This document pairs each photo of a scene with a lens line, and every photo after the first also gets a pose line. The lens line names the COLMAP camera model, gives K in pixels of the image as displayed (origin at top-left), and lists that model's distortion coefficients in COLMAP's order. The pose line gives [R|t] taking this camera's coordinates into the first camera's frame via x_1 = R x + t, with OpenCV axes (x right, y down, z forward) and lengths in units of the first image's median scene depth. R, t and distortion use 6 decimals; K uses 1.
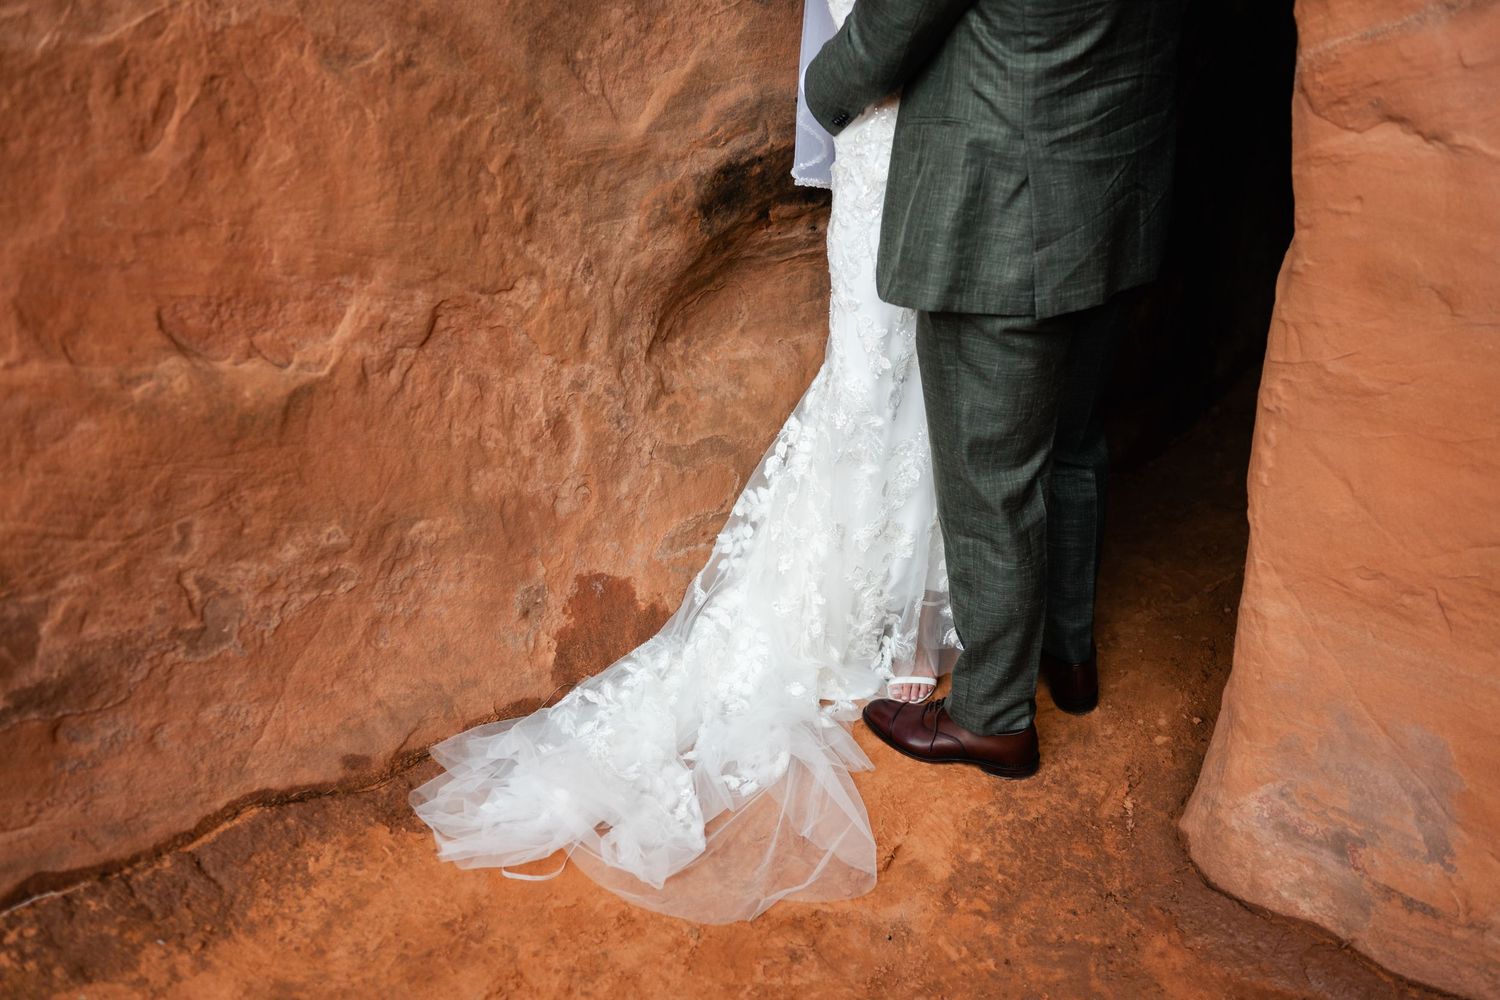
lens RADIAL K [[1436.7, 0, 750.0], [0, 1436.7, 500.0], [0, 0, 1]] dist [0.016732, -0.007175]
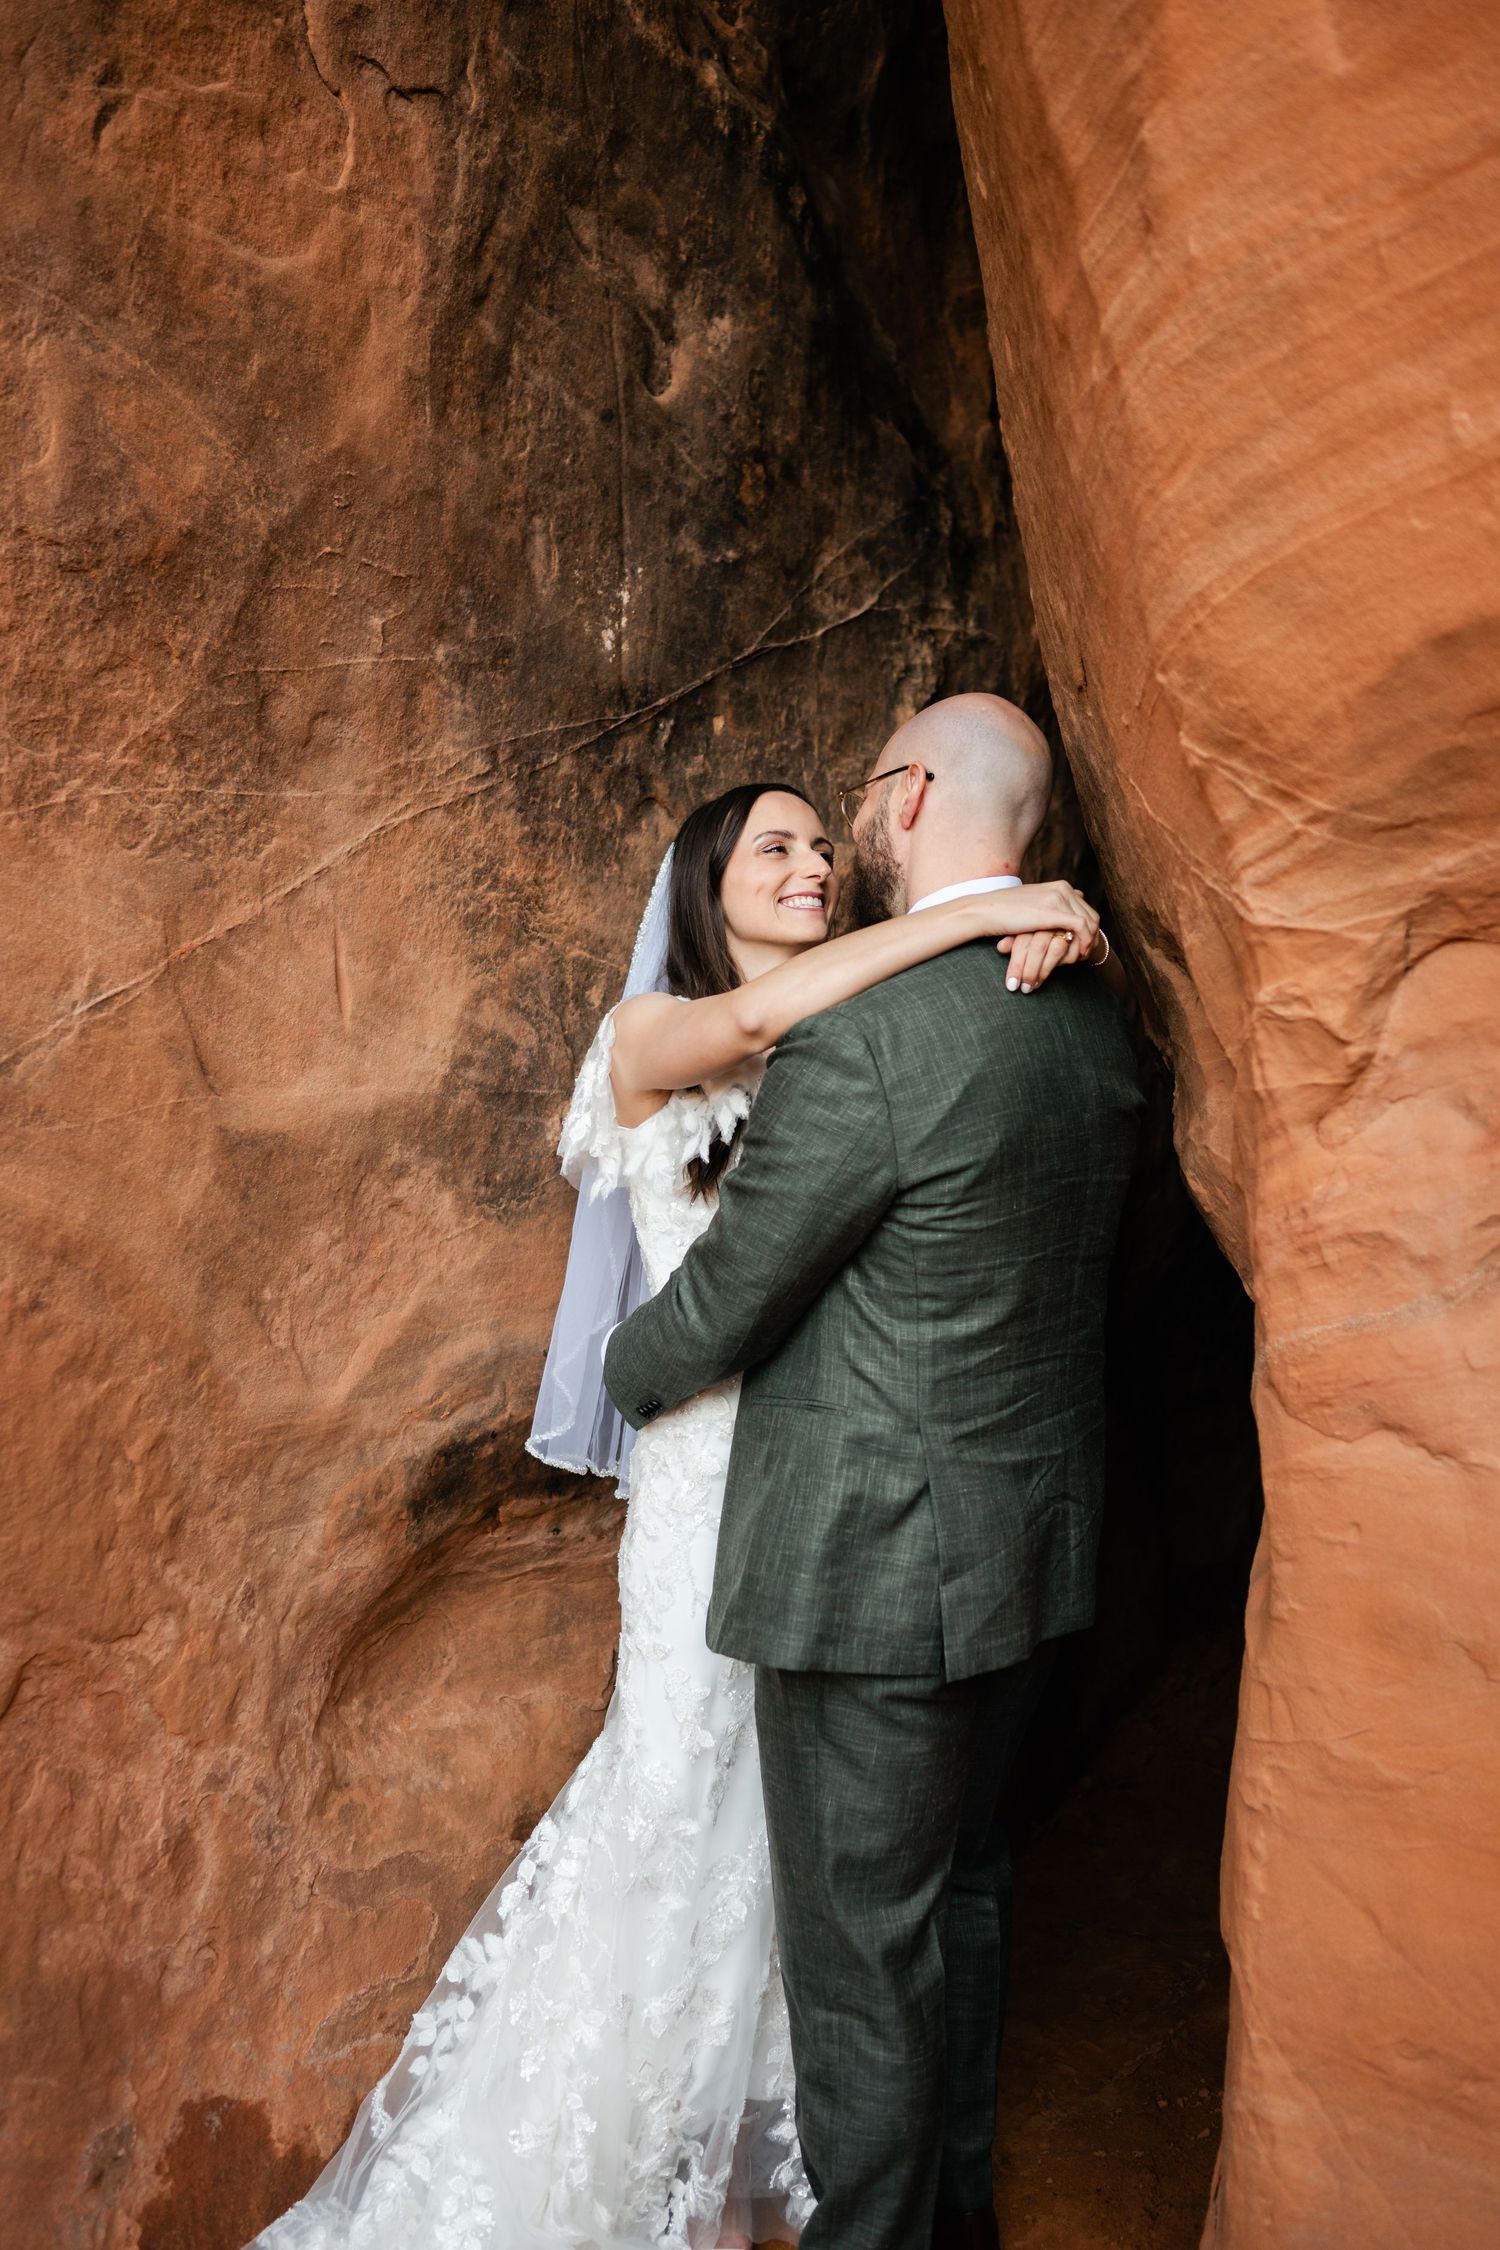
lens RADIAL K [[2155.1, 0, 750.0], [0, 2155.1, 1125.0], [0, 0, 1]] dist [0.016732, -0.007175]
pose [[0.973140, 0.047835, 0.225191, -0.125691], [0.031070, 0.941937, -0.334349, -0.026992], [-0.228109, 0.332365, 0.915150, -0.041277]]
